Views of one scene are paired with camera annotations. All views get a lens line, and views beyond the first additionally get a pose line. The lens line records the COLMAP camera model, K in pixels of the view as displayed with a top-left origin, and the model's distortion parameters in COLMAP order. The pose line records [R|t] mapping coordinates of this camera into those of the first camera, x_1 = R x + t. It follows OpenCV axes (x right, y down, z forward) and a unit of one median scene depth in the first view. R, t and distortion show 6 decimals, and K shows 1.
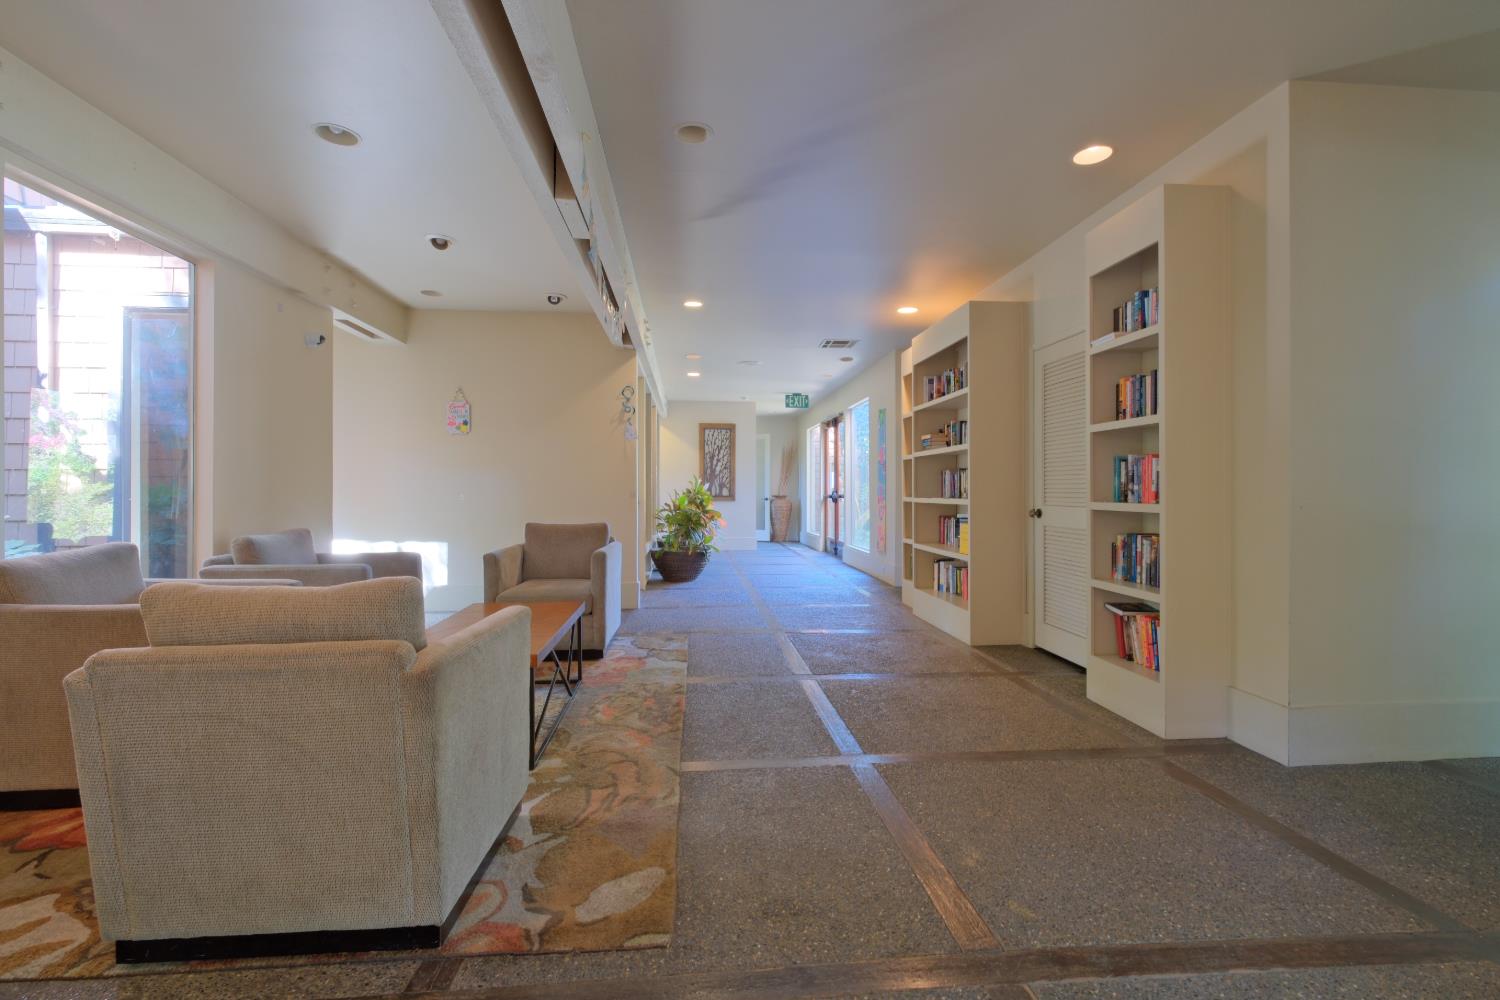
lens RADIAL K [[661.6, 0, 749.0], [0, 661.6, 494.9], [0, 0, 1]] dist [-0.000142, -0.000013]
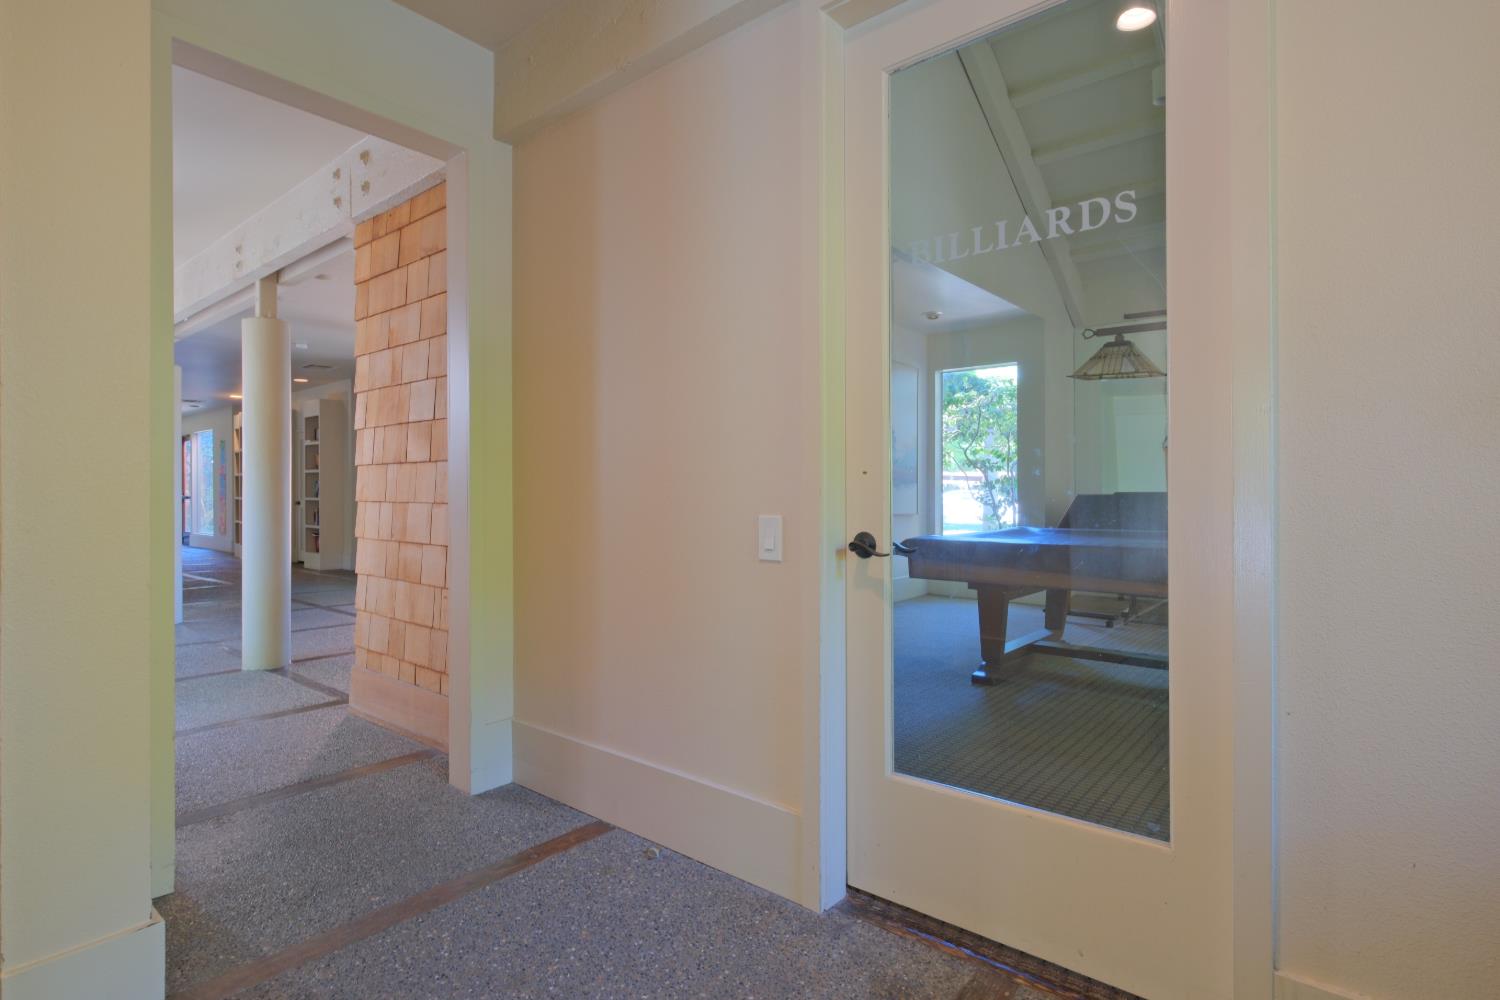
lens RADIAL K [[759.5, 0, 748.3], [0, 759.5, 497.5], [0, 0, 1]] dist [-0.002299, -0.000216]
pose [[0.705932, 0.002427, 0.708275, -0.163609], [-0.000147, 0.999995, -0.003279, 0.007872], [-0.708279, 0.002211, 0.705929, -0.981947]]
